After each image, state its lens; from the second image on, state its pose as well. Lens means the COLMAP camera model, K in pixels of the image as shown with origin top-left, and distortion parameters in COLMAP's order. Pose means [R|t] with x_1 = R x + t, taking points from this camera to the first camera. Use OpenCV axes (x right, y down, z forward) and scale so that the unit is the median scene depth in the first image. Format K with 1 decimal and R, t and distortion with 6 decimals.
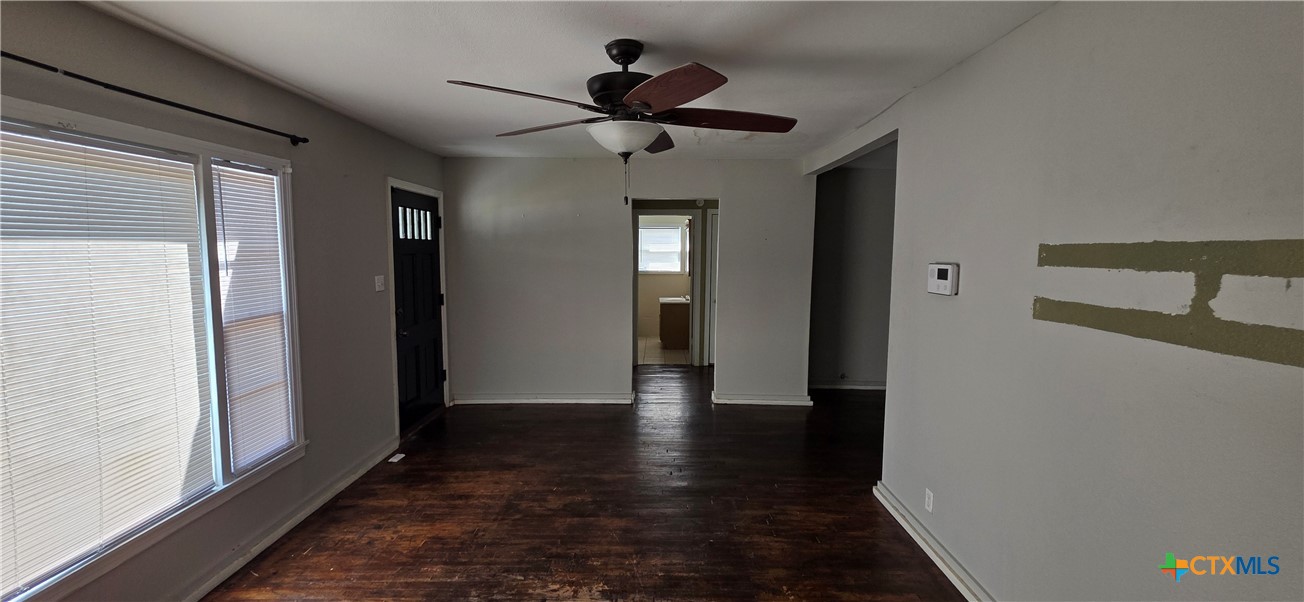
lens RADIAL K [[526.7, 0, 652.0], [0, 526.7, 301.0], [0, 0, 1]] dist [-0.000138, 0.000040]
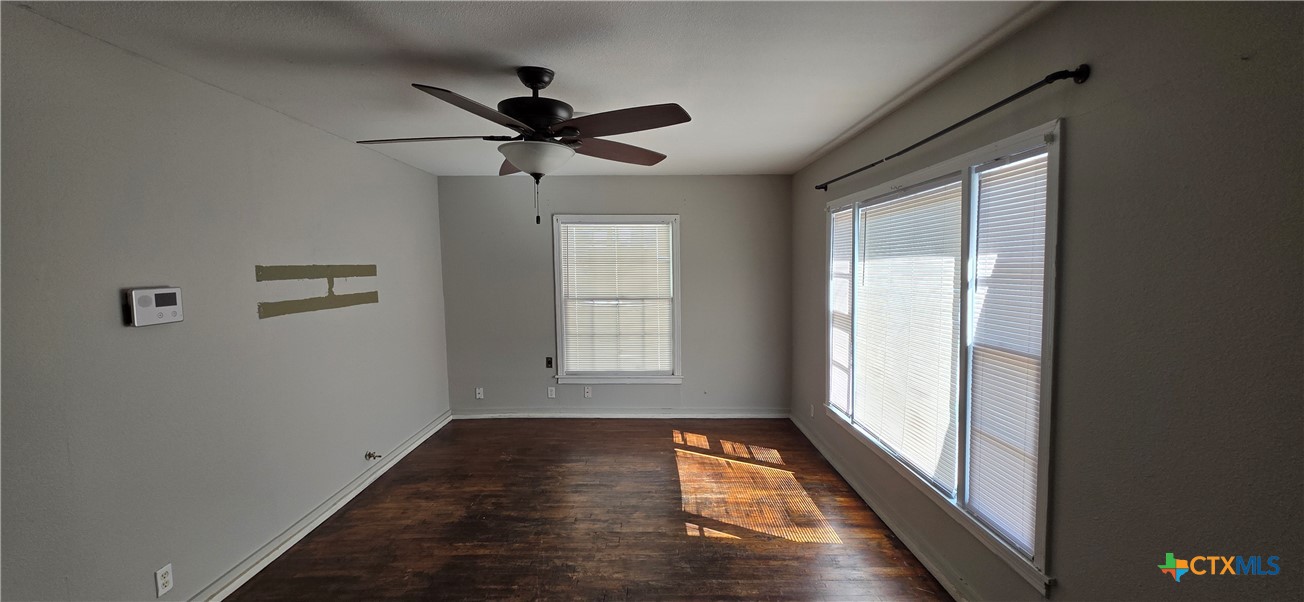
lens RADIAL K [[526.7, 0, 652.0], [0, 526.7, 301.0], [0, 0, 1]] dist [-0.000138, 0.000040]
pose [[-0.999933, 0.009547, -0.006561, -0.252864], [0.008298, 0.985526, 0.169324, -0.199149], [0.008083, 0.169258, -0.985539, 1.965337]]
